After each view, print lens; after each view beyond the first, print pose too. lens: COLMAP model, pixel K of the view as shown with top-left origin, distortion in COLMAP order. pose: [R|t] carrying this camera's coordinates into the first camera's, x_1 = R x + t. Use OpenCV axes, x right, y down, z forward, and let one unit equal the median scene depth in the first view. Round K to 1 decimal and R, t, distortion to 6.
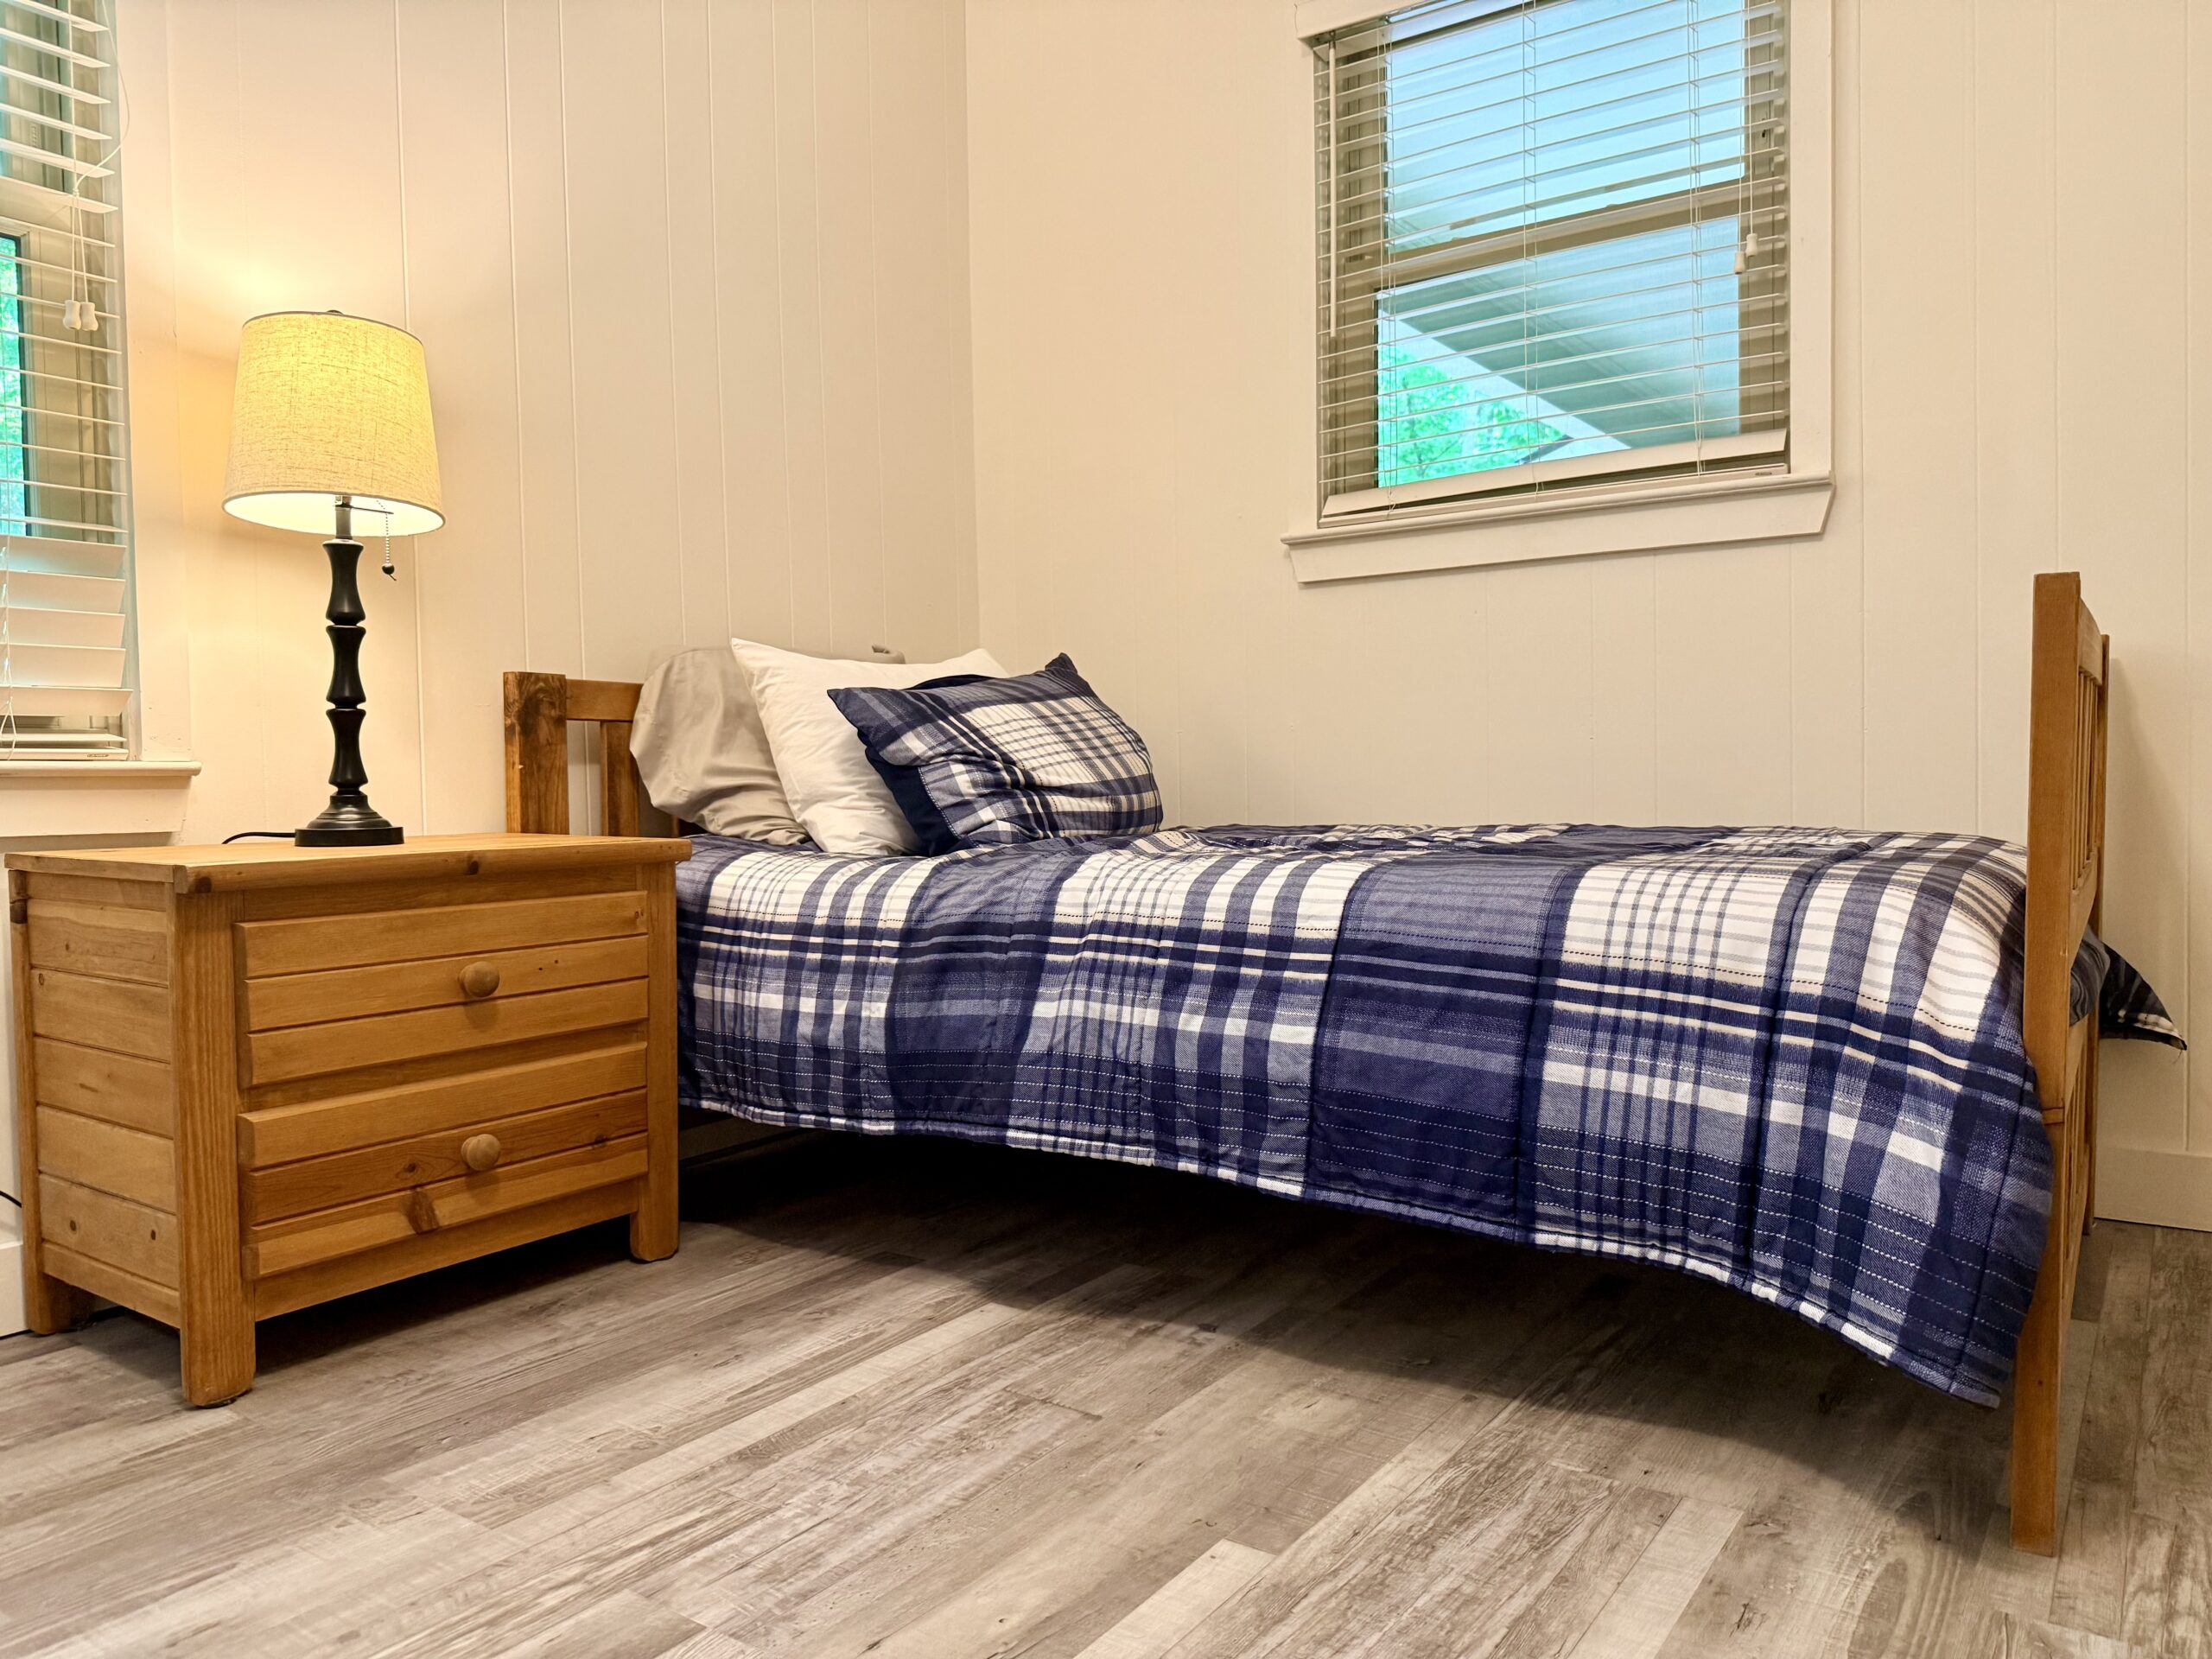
lens RADIAL K [[1544.0, 0, 1106.0], [0, 1544.0, 829.5], [0, 0, 1]] dist [0.109633, -0.200181]
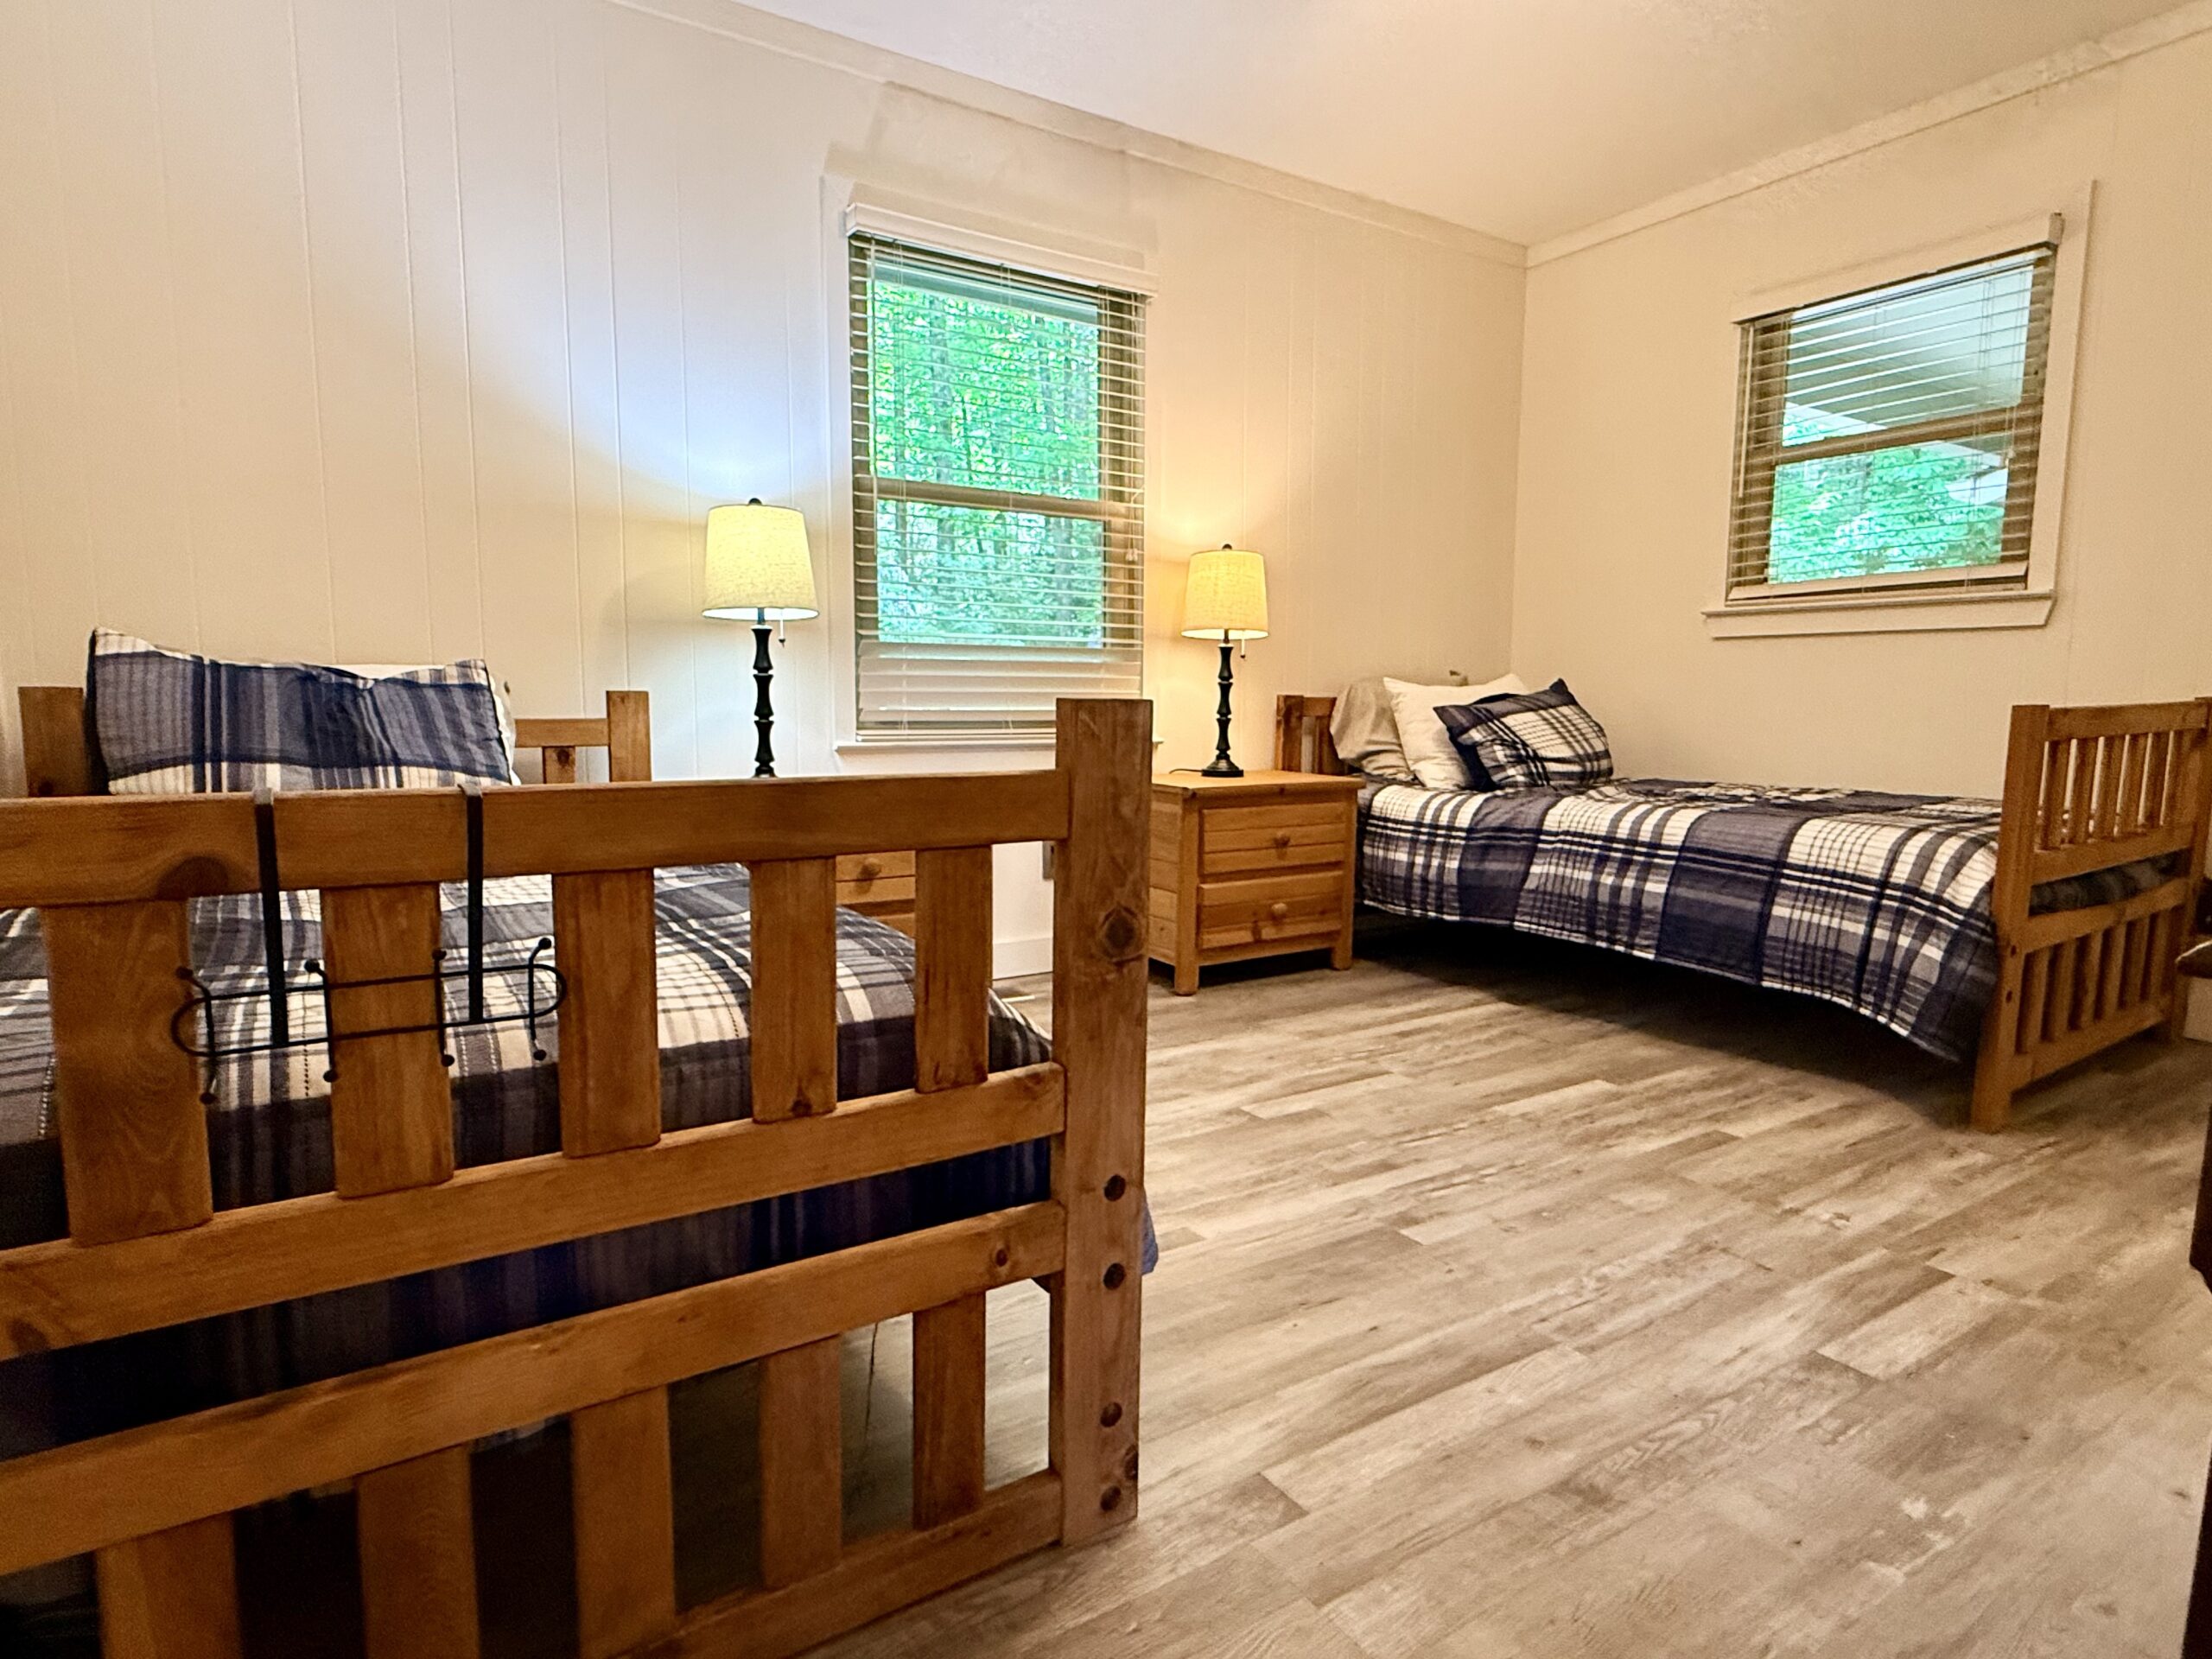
lens RADIAL K [[1204.6, 0, 1094.8], [0, 1204.6, 830.0], [0, 0, 1]] dist [0.000342, 0.000533]
pose [[0.920238, 0.061395, -0.386513, 0.042019], [-0.030981, 0.995947, 0.084438, -0.064146], [0.390130, -0.065729, 0.918411, -0.820135]]
